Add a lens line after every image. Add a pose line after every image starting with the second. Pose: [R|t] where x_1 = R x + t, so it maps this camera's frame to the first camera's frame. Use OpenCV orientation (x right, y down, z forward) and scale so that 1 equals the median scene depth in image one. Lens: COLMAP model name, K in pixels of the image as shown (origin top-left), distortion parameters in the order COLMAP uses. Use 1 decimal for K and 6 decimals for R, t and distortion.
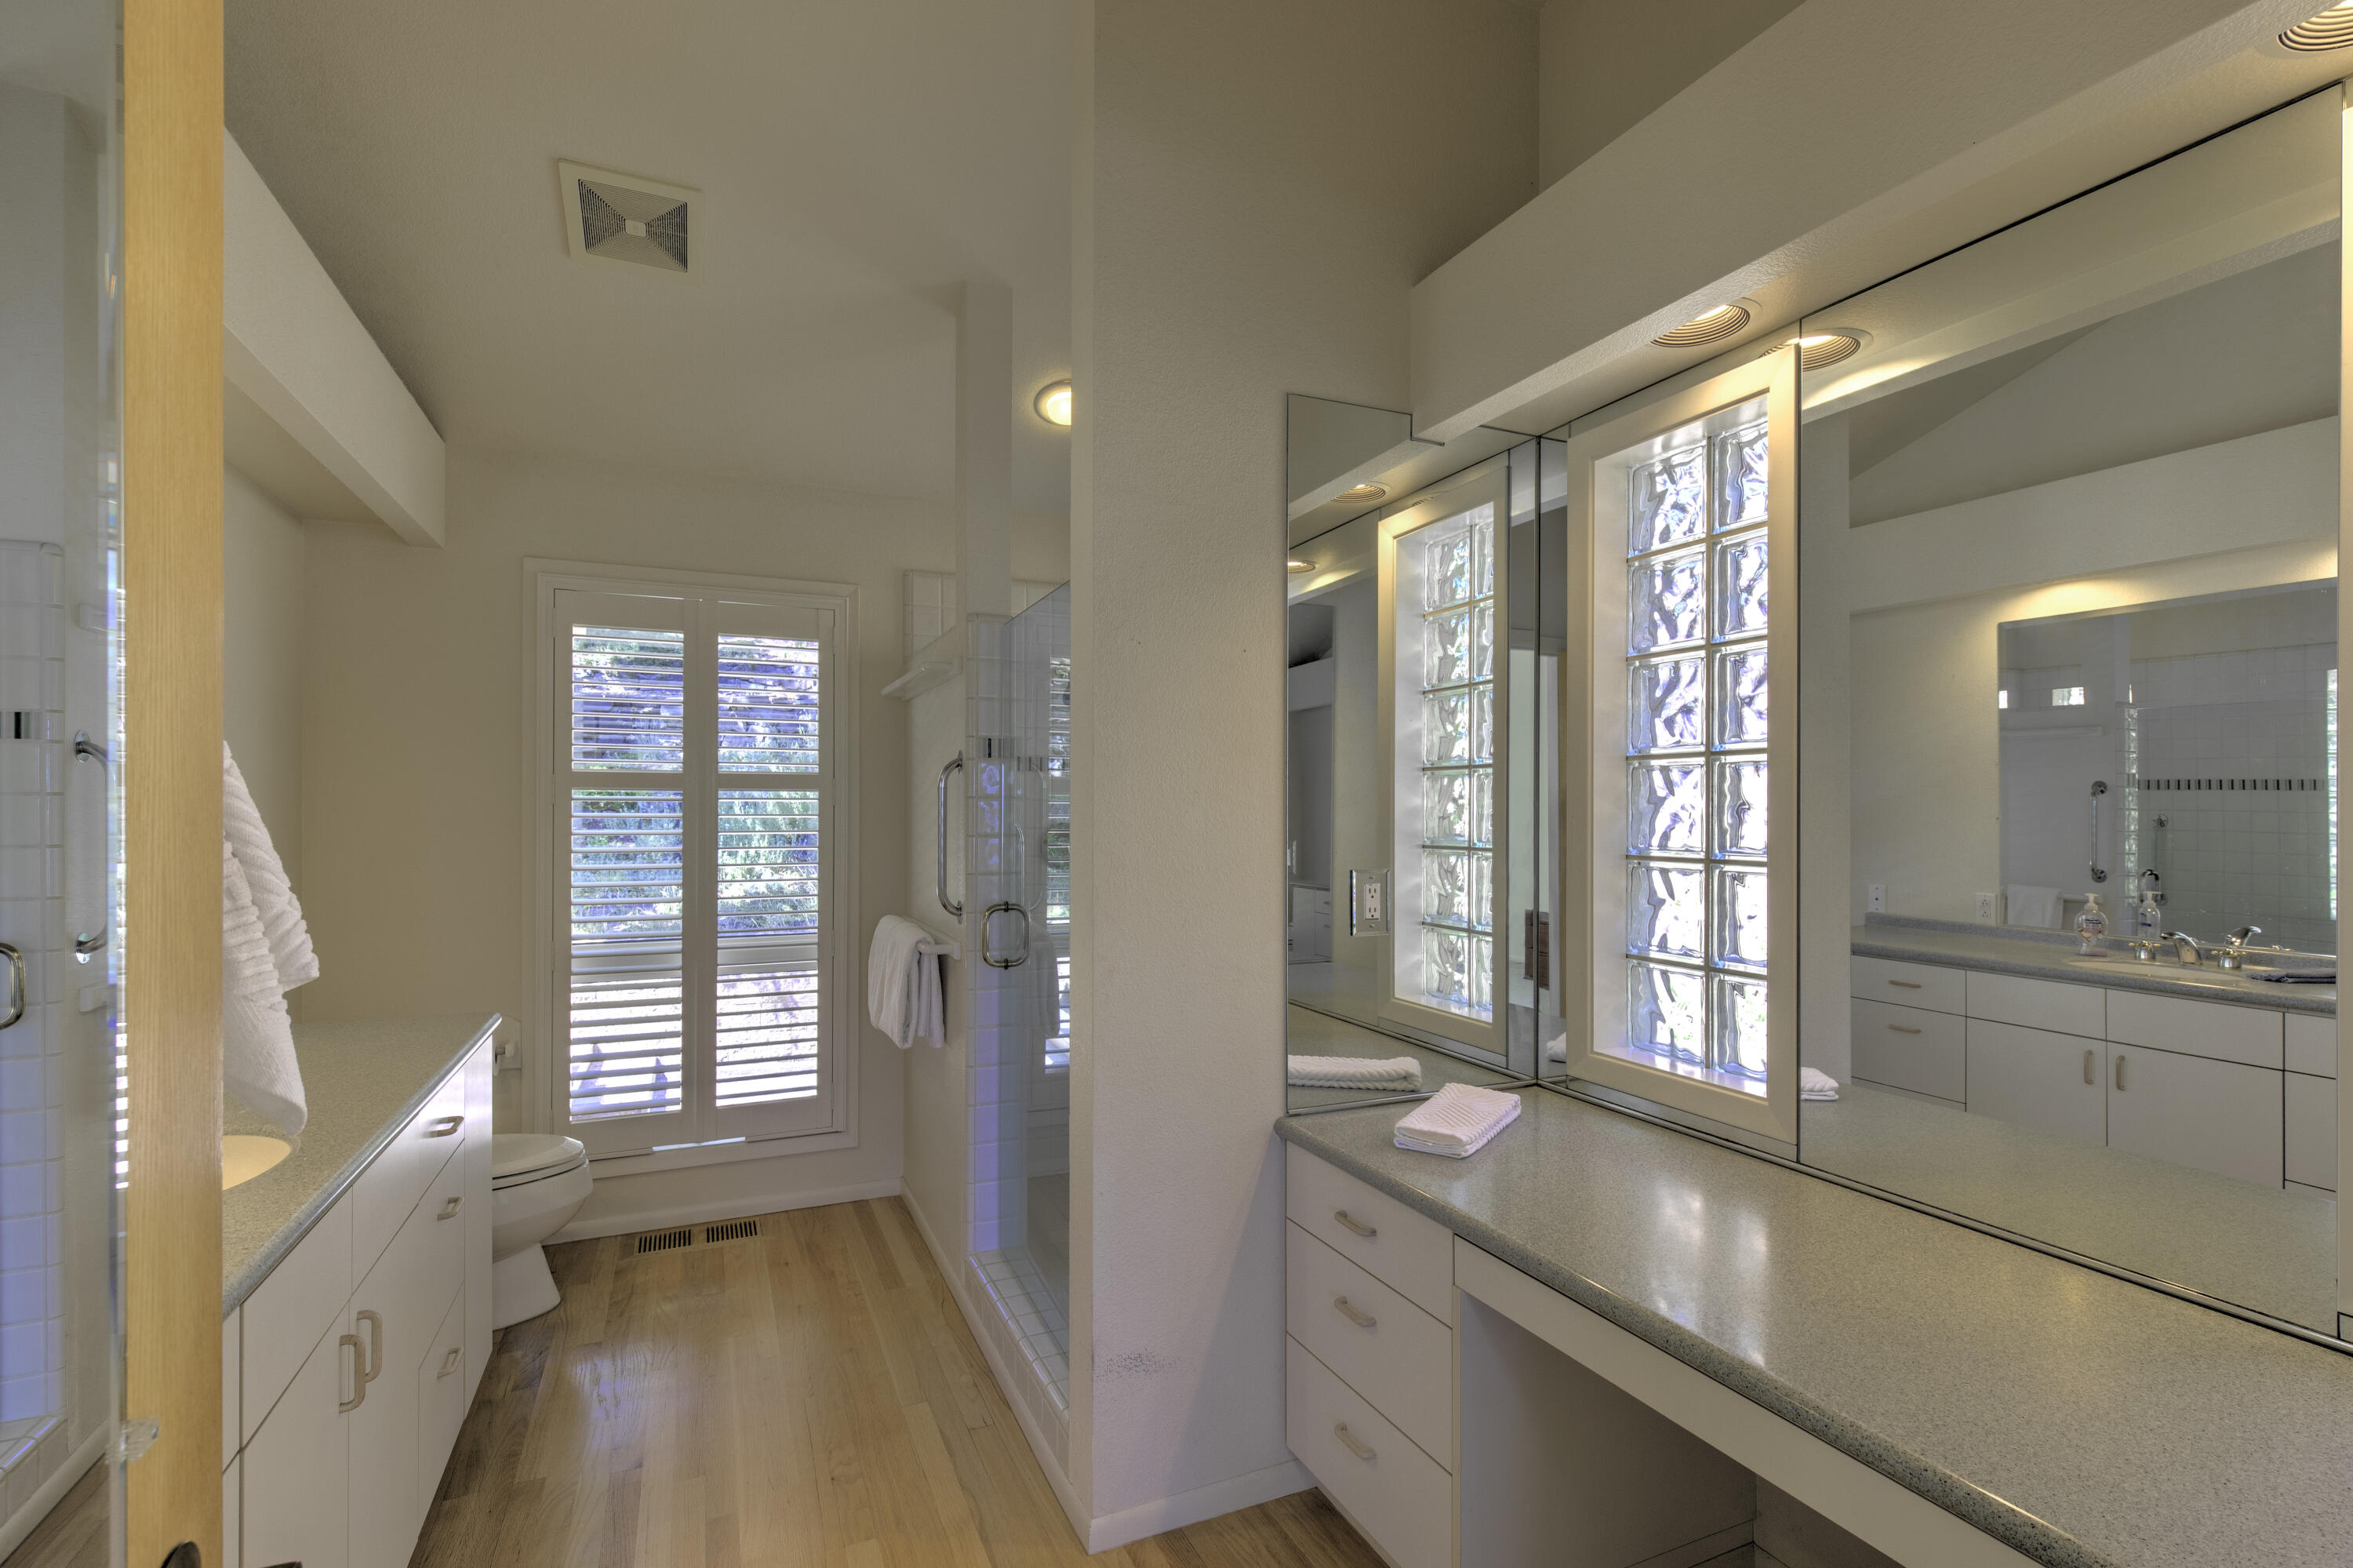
lens RADIAL K [[1079.5, 0, 1168.6], [0, 1079.5, 795.9], [0, 0, 1]] dist [-0.001150, 0.000514]
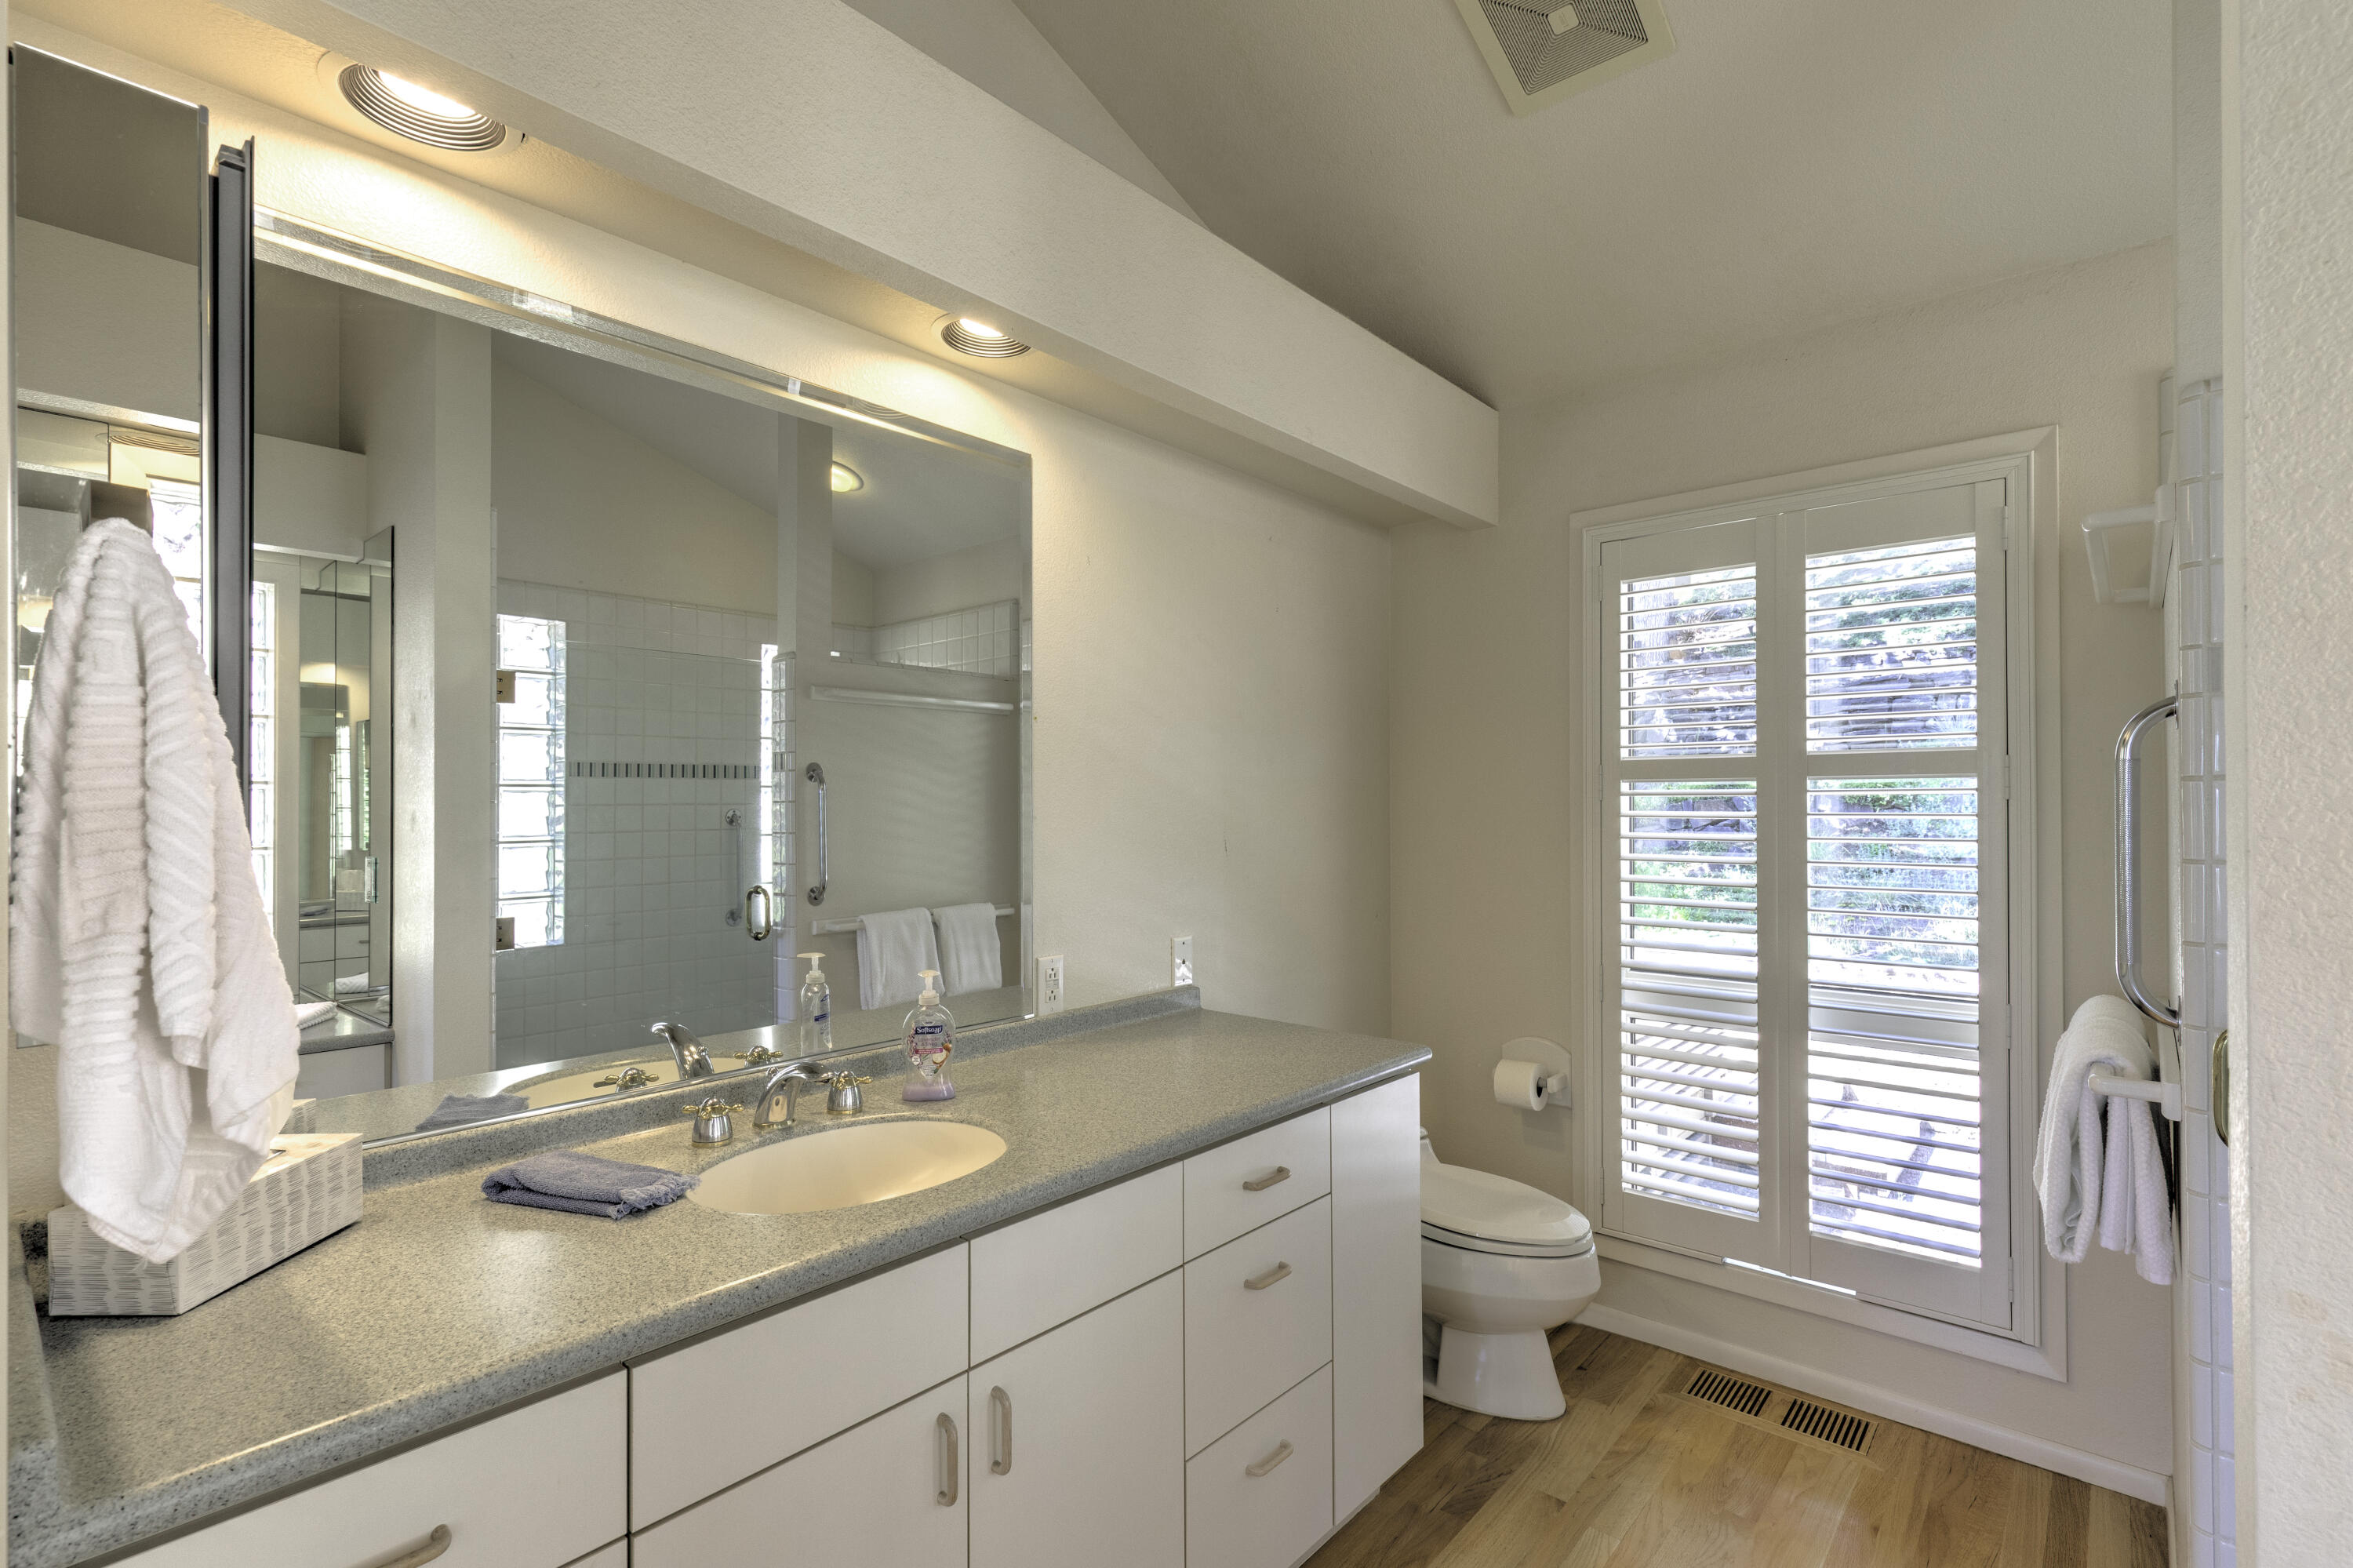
lens RADIAL K [[1079.5, 0, 1174.0], [0, 1079.5, 793.3], [0, 0, 1]] dist [-0.001150, 0.000514]
pose [[0.416464, -0.012660, -0.909064, 0.048680], [0.011257, 0.999898, -0.008769, 0.005603], [0.909083, -0.006581, 0.416564, 0.341010]]
